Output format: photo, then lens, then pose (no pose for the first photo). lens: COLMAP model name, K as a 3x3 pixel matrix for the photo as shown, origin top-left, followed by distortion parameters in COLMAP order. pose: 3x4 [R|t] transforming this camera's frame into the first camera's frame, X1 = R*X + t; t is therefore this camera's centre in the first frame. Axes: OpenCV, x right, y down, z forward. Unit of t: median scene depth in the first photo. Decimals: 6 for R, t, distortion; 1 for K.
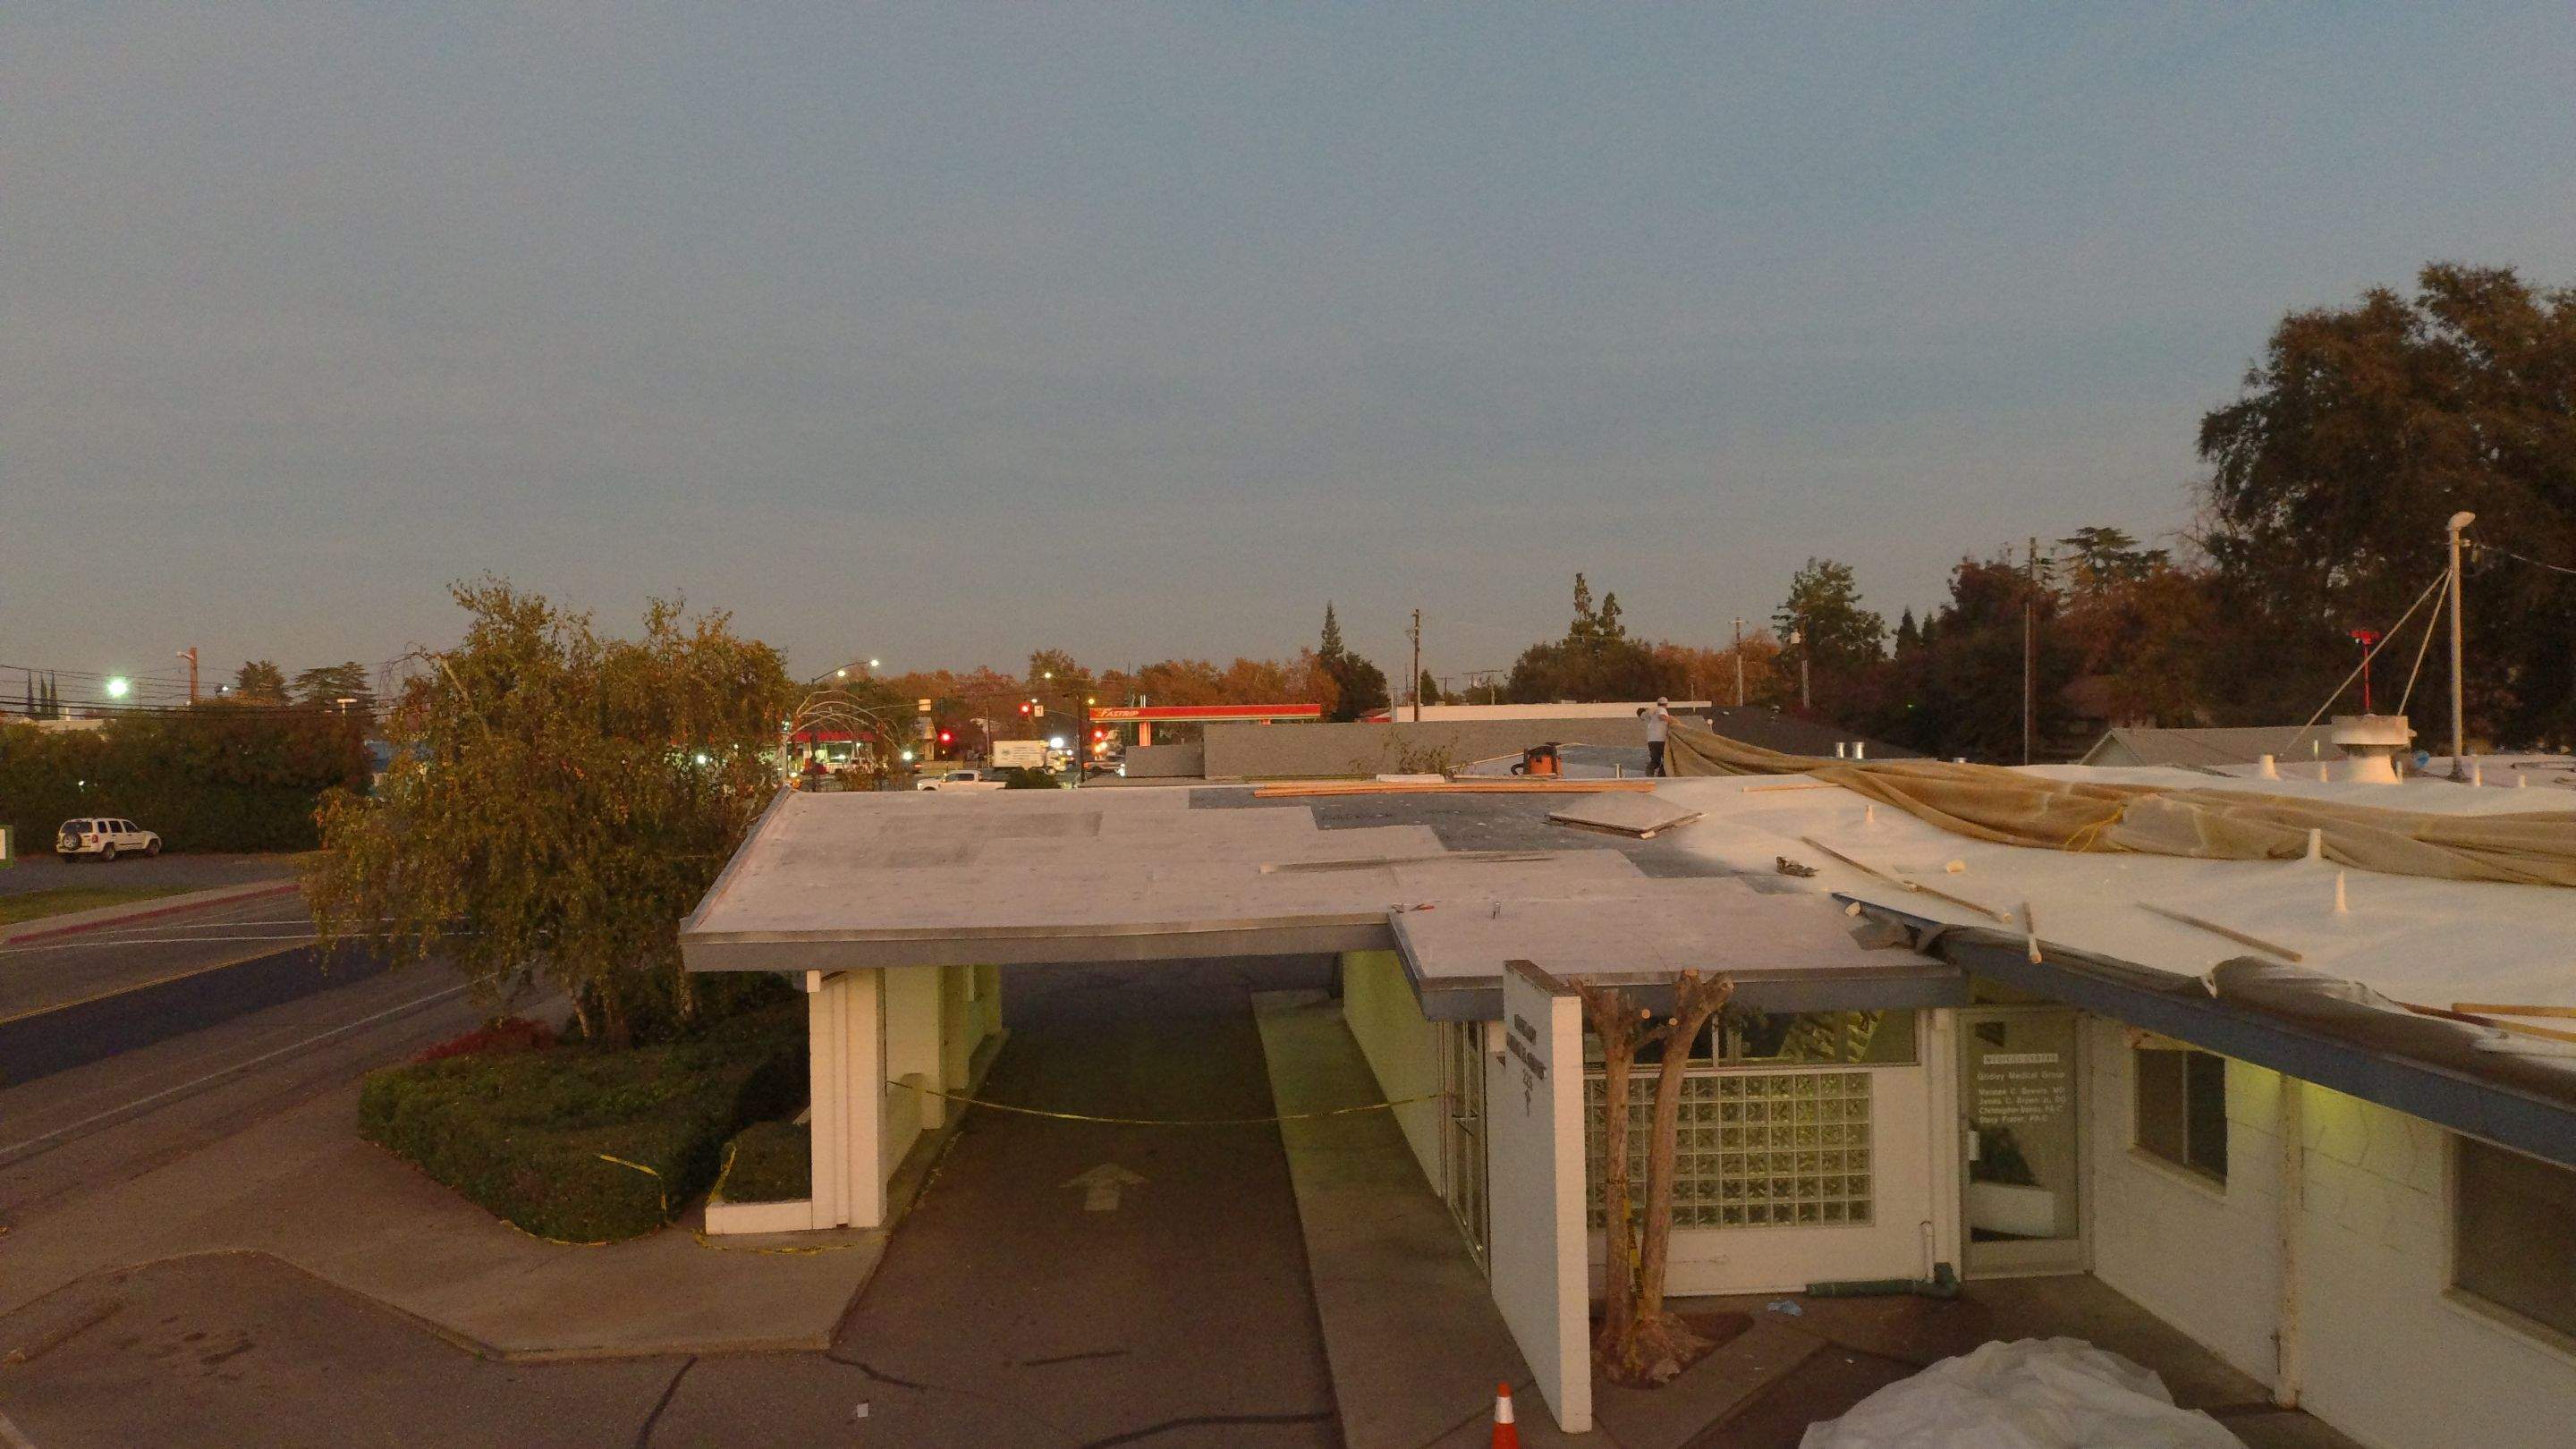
lens RADIAL K [[1598.9, 0, 1300.4], [0, 1598.9, 735.5], [0, 0, 1]] dist [0.101369, -0.141837]
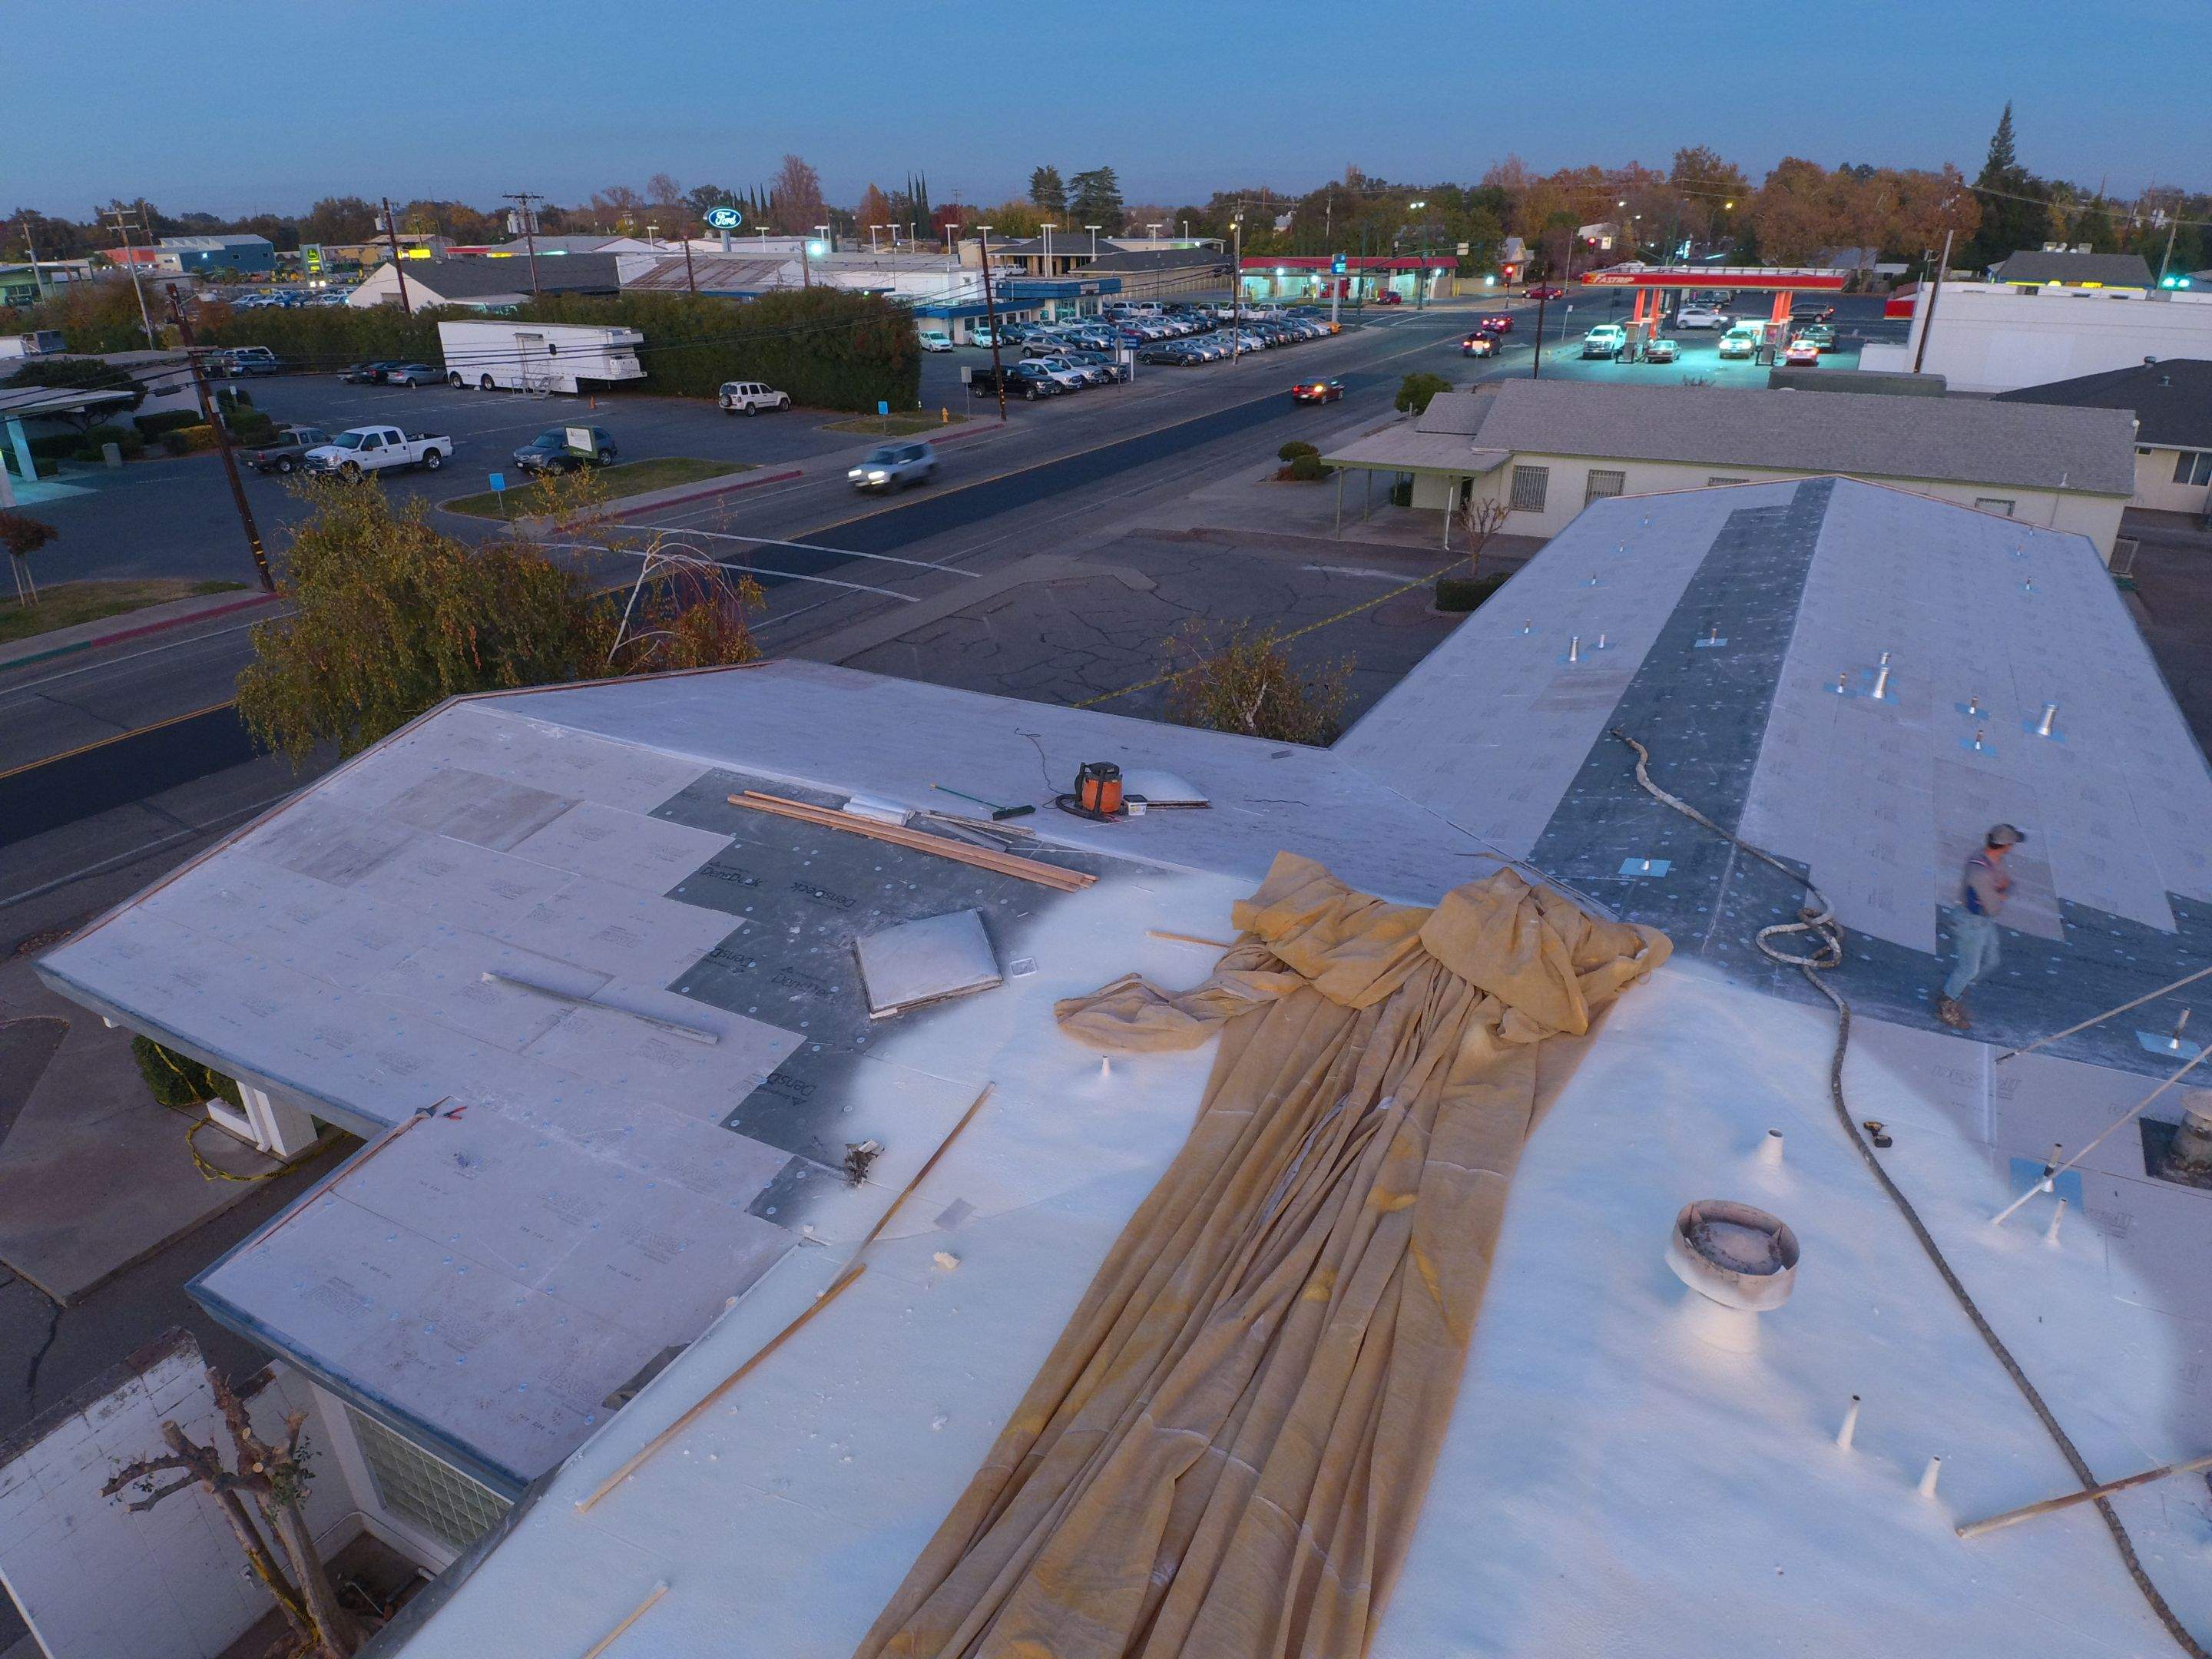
lens RADIAL K [[1317.7, 0, 1117.2], [0, 1317.7, 844.1], [0, 0, 1]] dist [0.088912, -0.123695]
pose [[0.847681, 0.235325, -0.475457, 0.095887], [-0.009238, 0.902644, 0.430290, -0.049281], [0.530426, -0.360356, 0.767327, 0.082148]]
